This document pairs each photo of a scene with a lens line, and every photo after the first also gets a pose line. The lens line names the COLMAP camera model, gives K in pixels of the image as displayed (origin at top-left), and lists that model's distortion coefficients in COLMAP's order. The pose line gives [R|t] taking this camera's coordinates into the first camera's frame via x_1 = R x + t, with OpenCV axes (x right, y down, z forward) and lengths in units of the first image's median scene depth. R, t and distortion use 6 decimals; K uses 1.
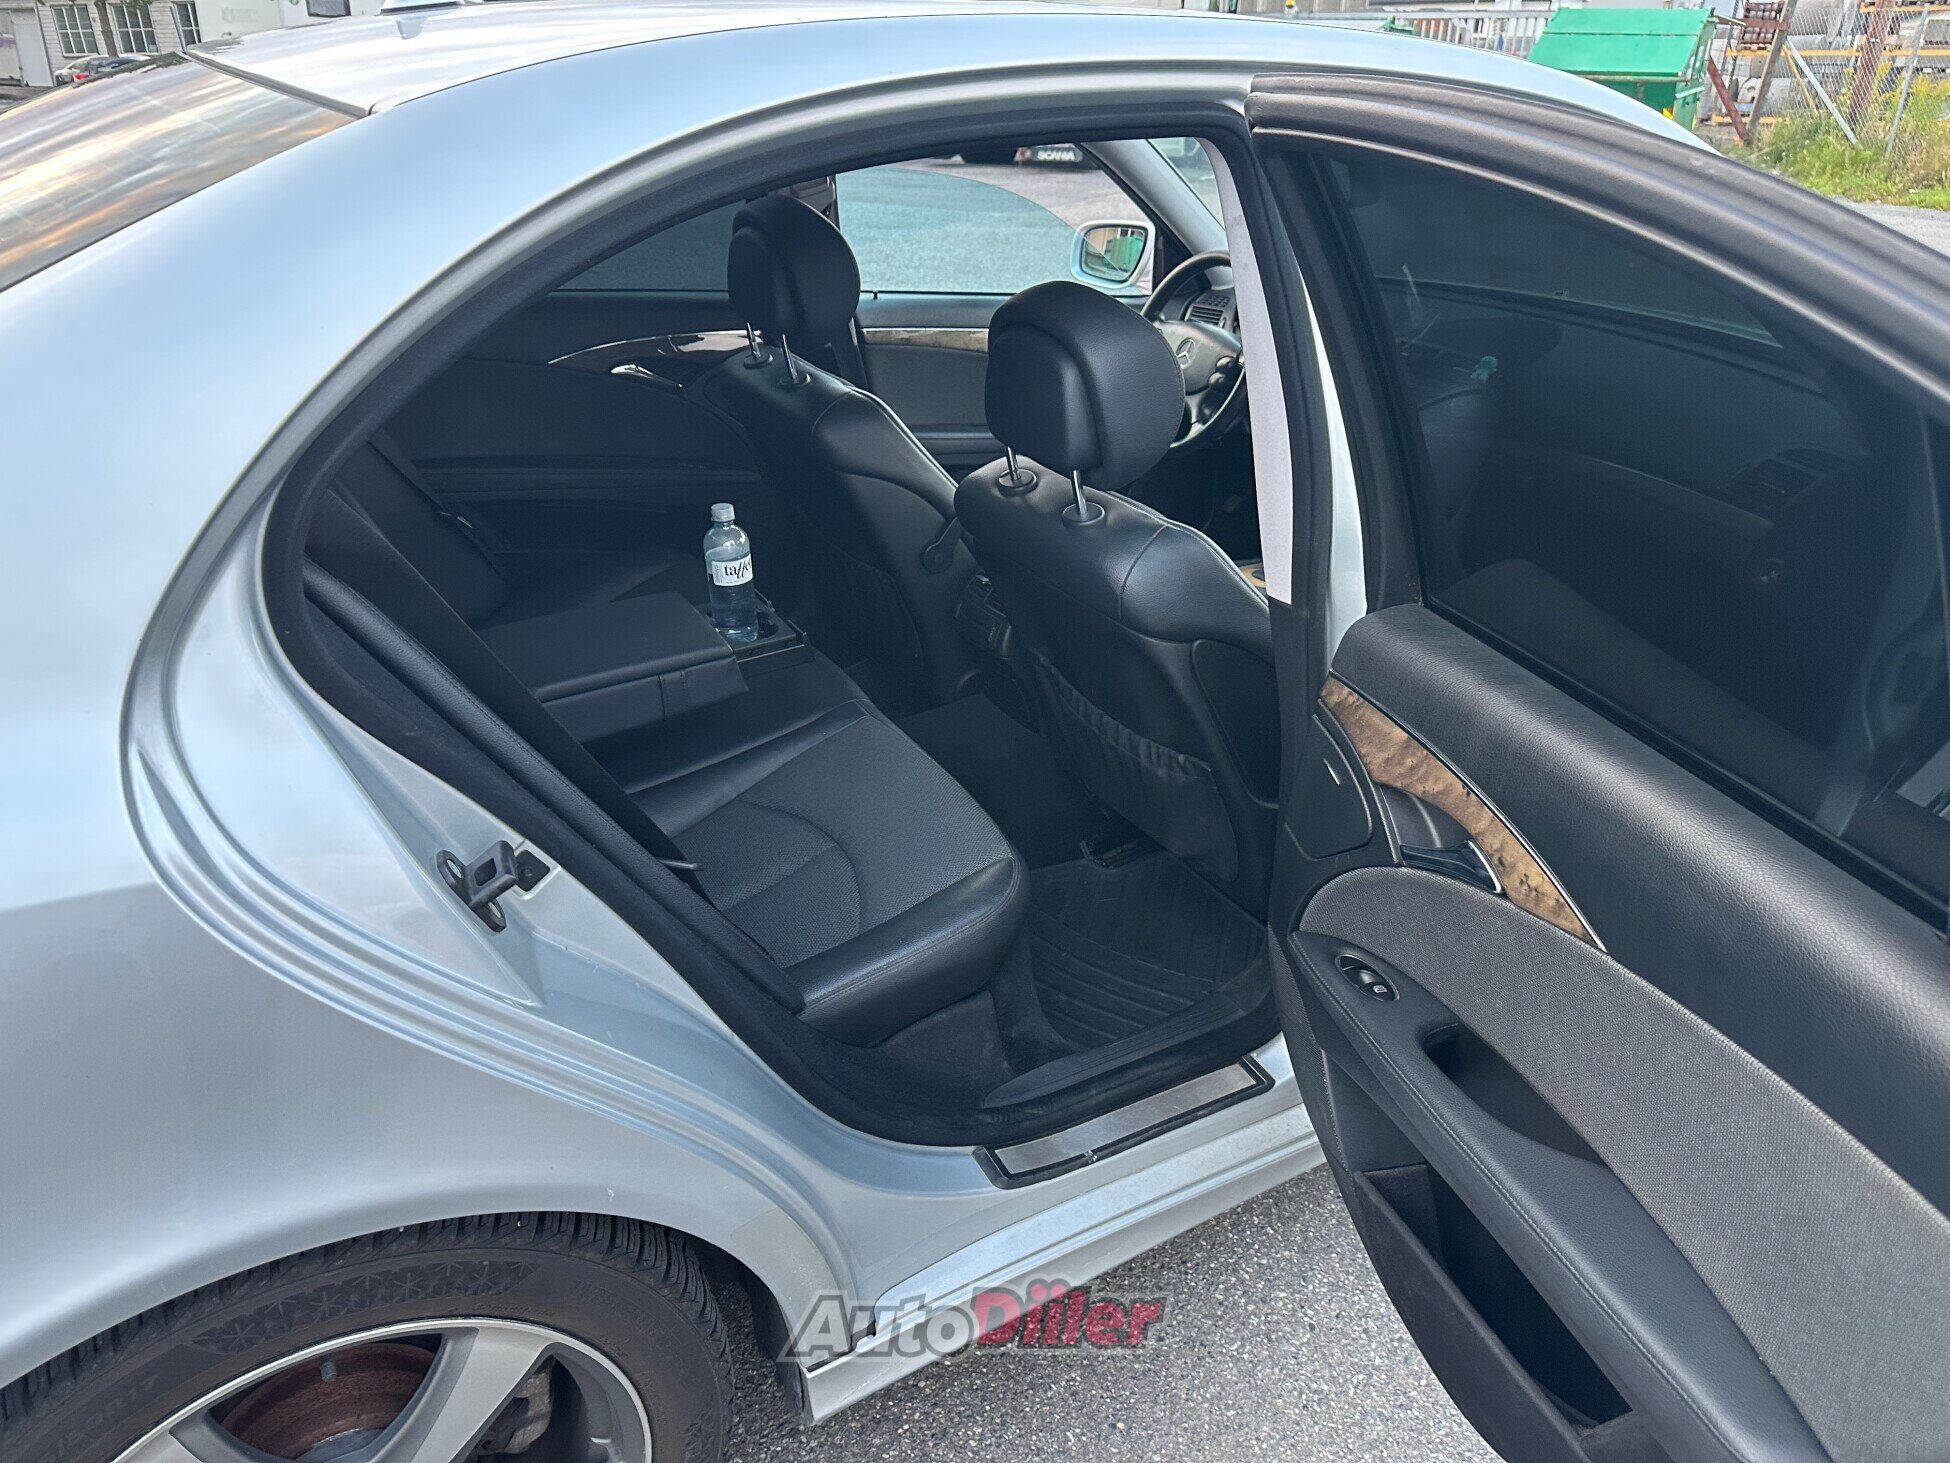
lens RADIAL K [[1417.9, 0, 954.2], [0, 1417.9, 727.3], [0, 0, 1]] dist [0.045231, -0.027956]
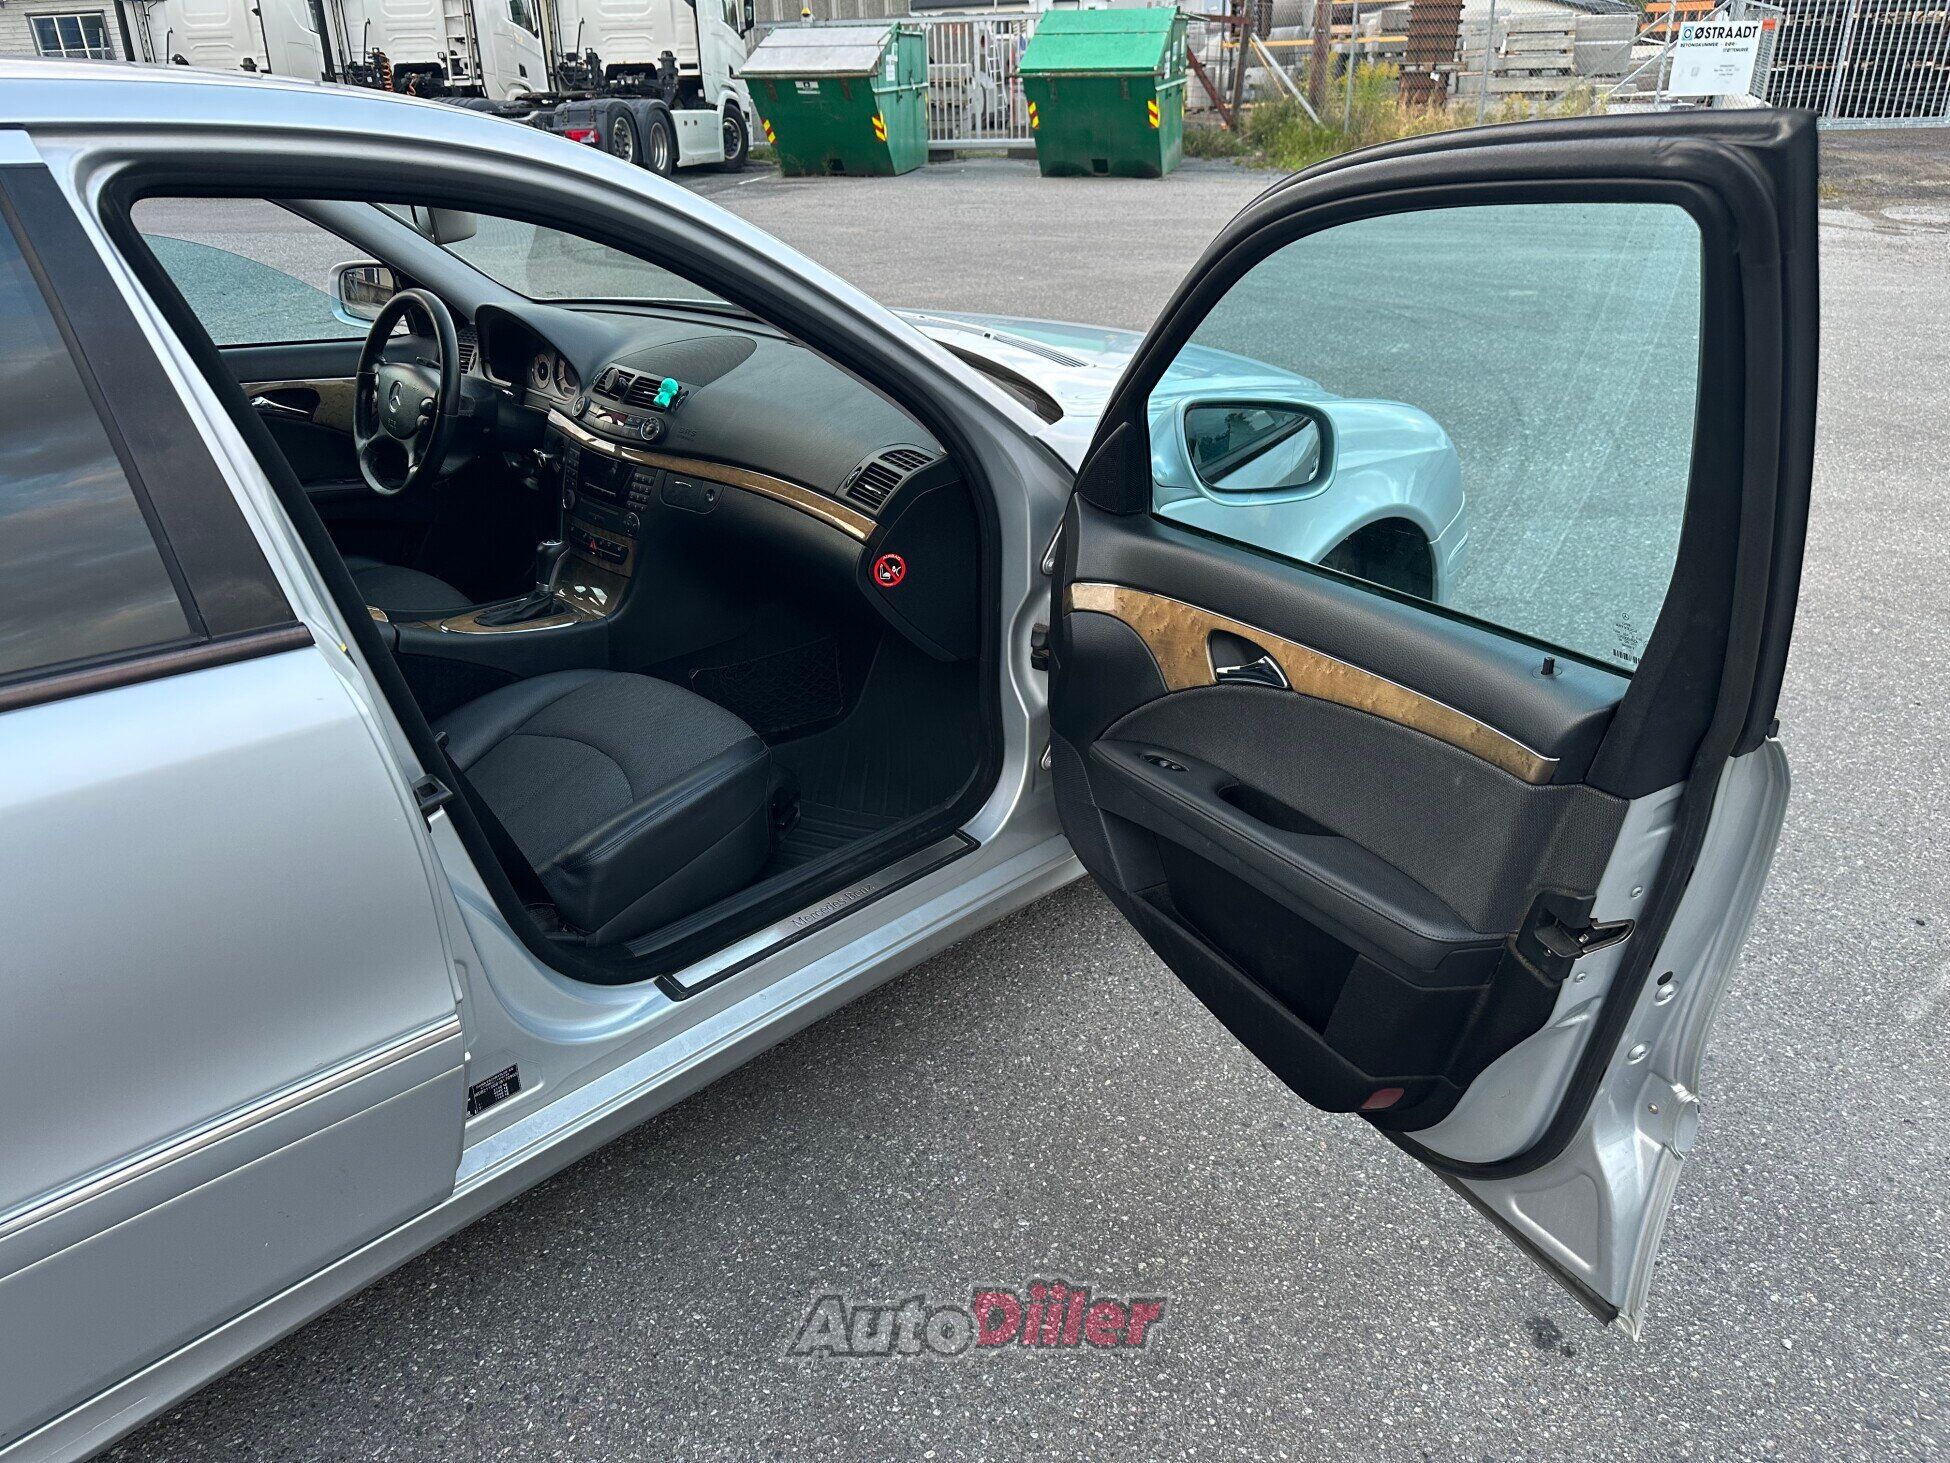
lens RADIAL K [[1417.9, 0, 954.2], [0, 1417.9, 727.3], [0, 0, 1]] dist [0.045231, -0.027956]
pose [[0.964921, -0.145169, 0.218756, 0.050718], [0.146246, 0.989183, 0.011351, 0.000332], [-0.218037, 0.021039, 0.975714, -0.002899]]
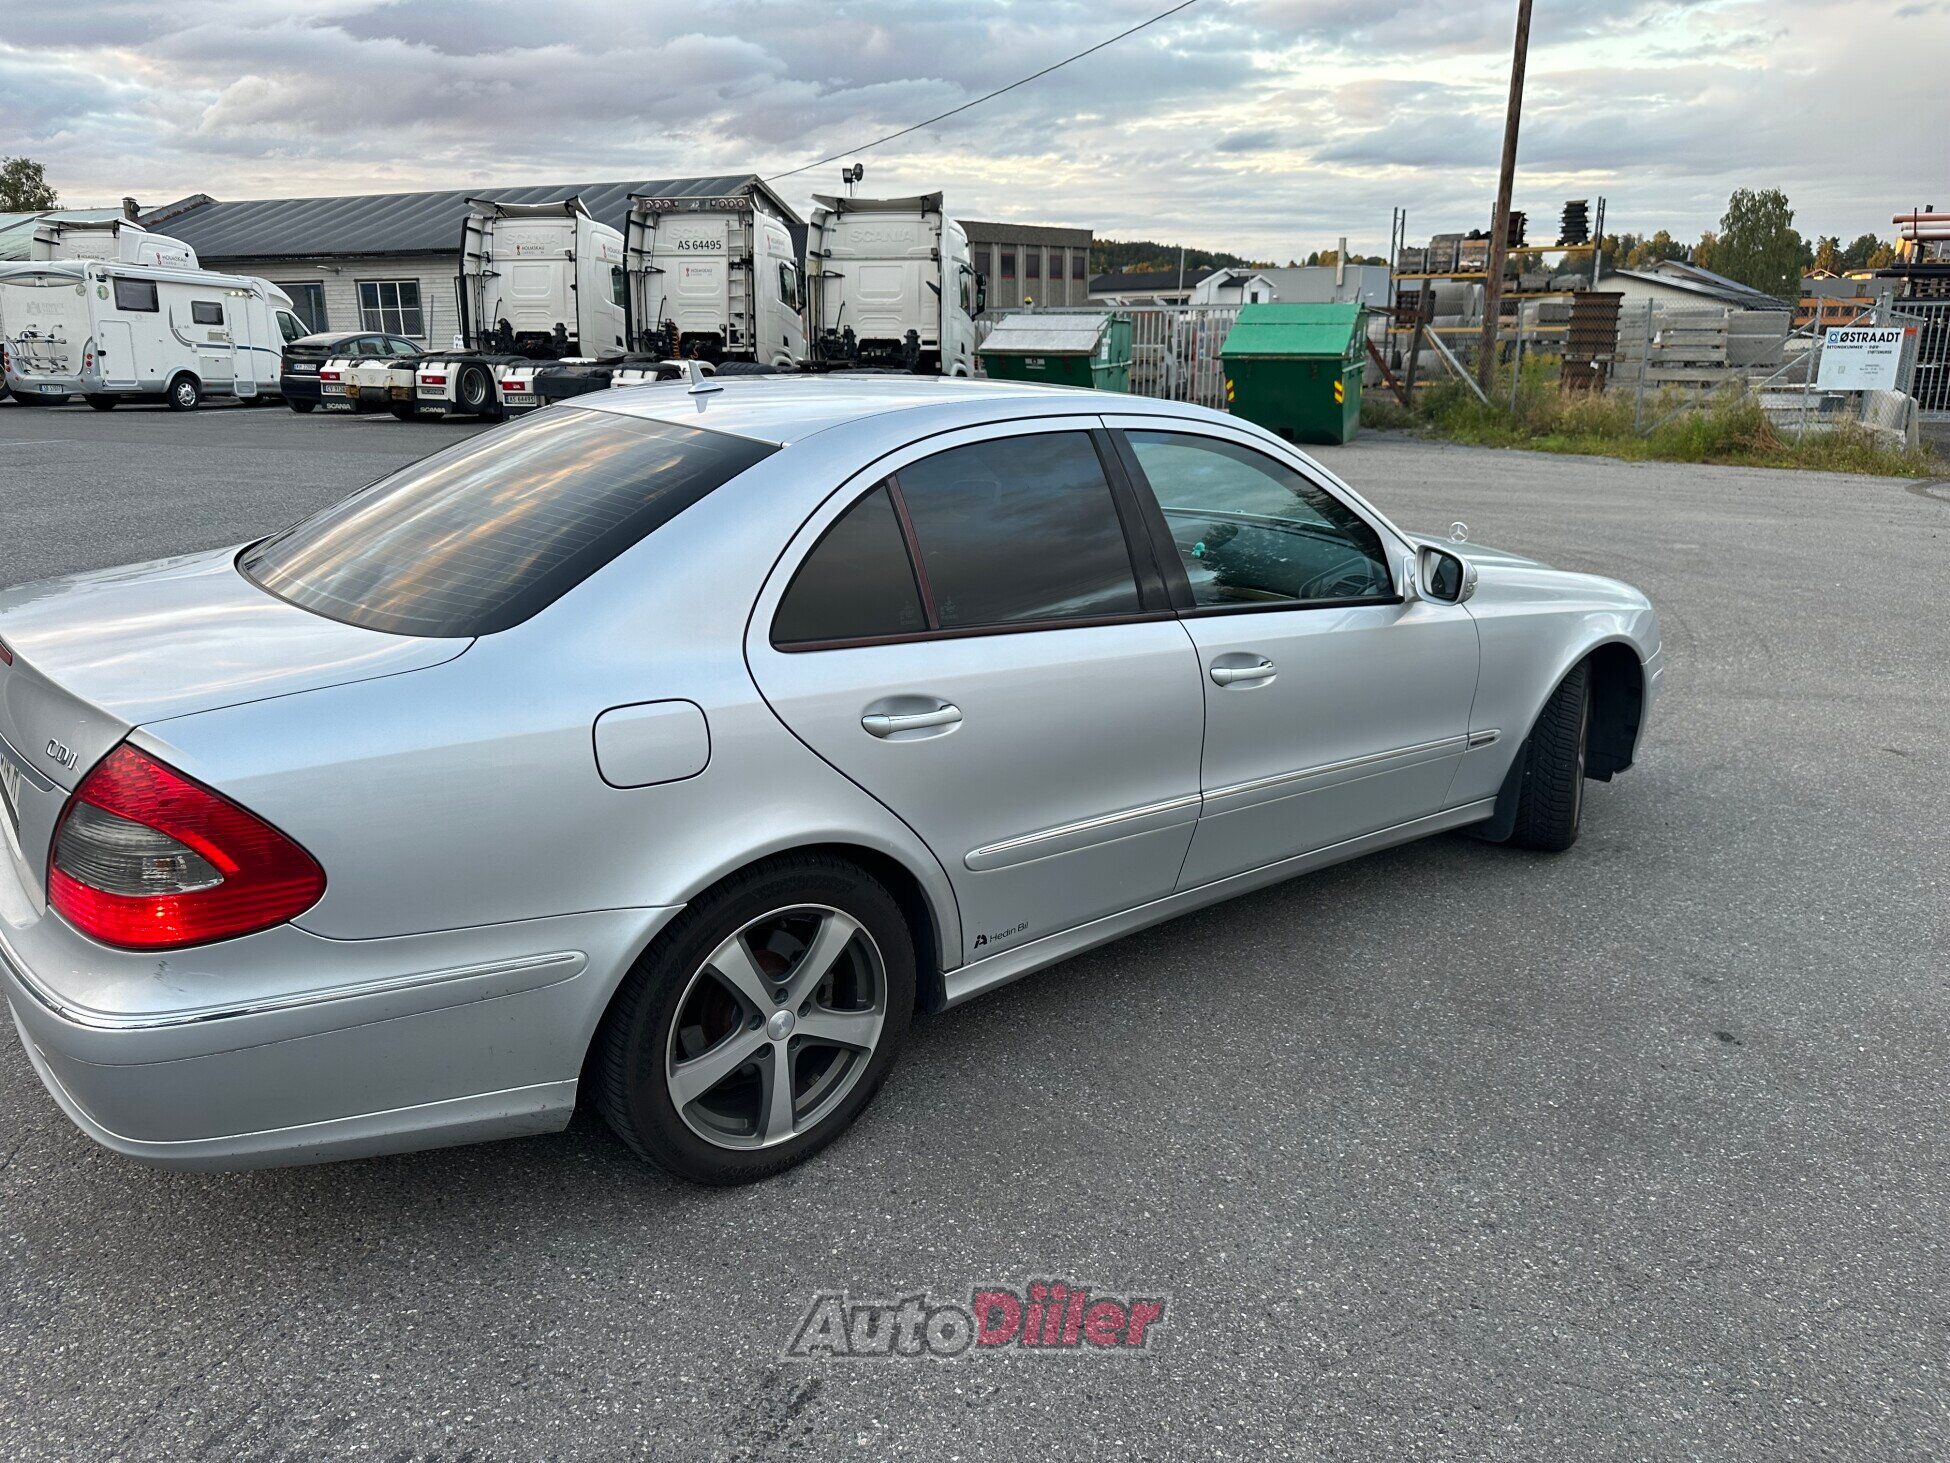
lens RADIAL K [[1416.2, 0, 951.4], [0, 1416.2, 734.6], [0, 0, 1]] dist [0.209332, -0.309454]
pose [[0.986672, -0.054068, 0.153477, -0.038434], [0.078647, 0.984158, -0.158898, 0.040705], [-0.142454, 0.168851, 0.975293, -0.114696]]
